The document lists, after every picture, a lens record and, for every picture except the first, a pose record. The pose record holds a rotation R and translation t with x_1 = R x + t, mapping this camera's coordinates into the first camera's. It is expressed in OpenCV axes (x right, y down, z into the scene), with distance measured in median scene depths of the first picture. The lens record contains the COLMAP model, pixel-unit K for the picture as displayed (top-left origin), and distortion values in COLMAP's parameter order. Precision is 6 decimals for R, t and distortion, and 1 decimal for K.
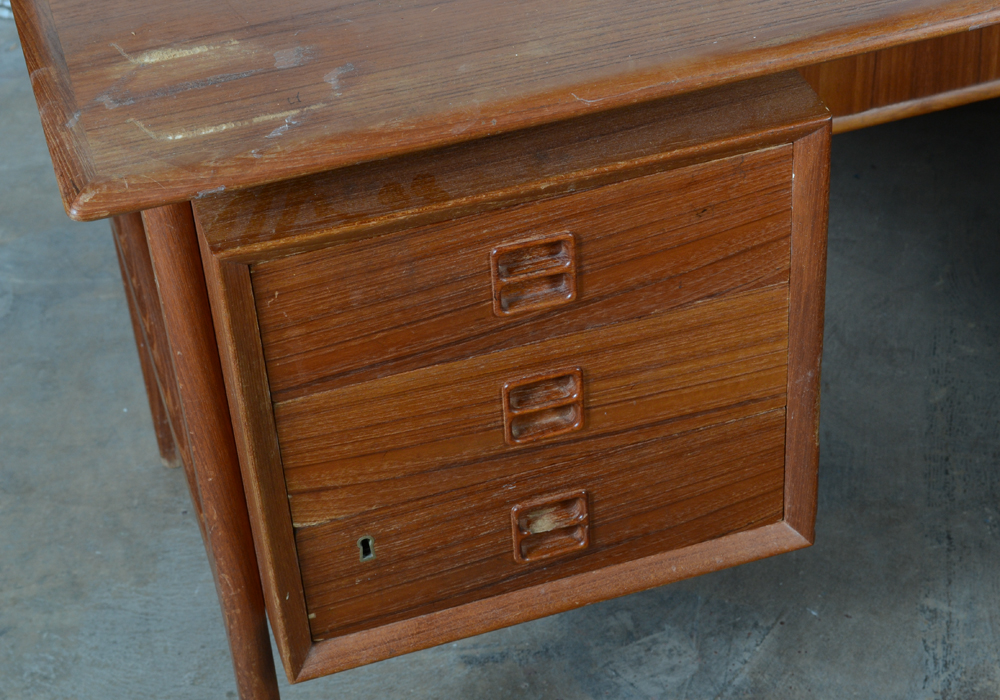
lens RADIAL K [[2103.9, 0, 500.0], [0, 2103.9, 350.0], [0, 0, 1]] dist [0.056814, 0.140944]
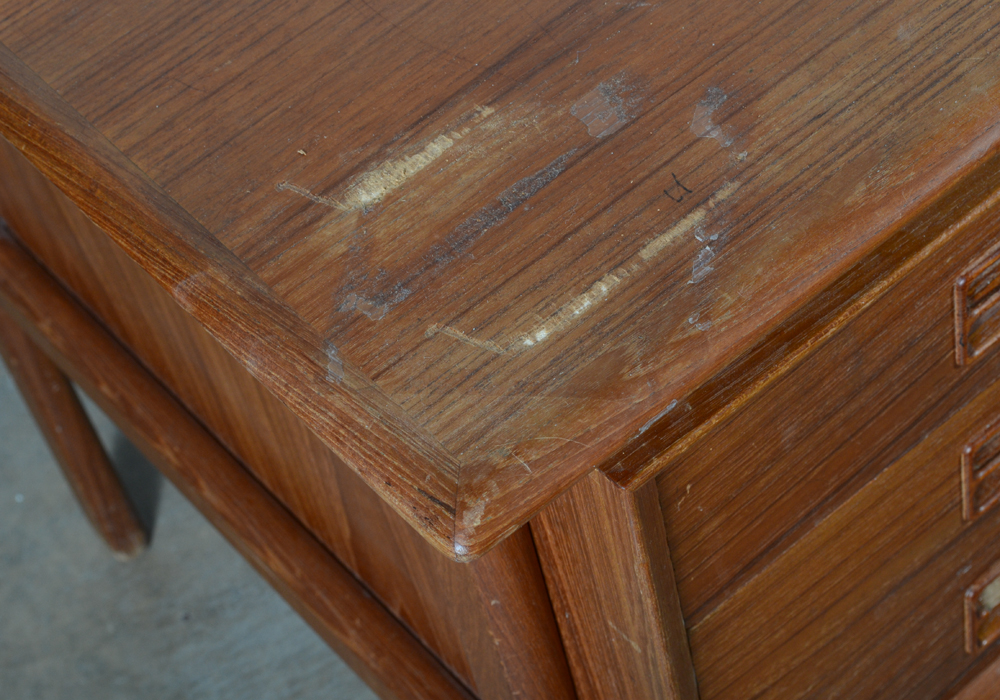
lens RADIAL K [[2319.3, 0, 500.0], [0, 2319.3, 350.0], [0, 0, 1]] dist [0.048916, -0.071029]
pose [[0.918507, -0.356264, 0.171525, -0.259157], [0.321452, 0.925403, 0.200744, -0.215901], [-0.230248, -0.129248, 0.964511, 0.393683]]
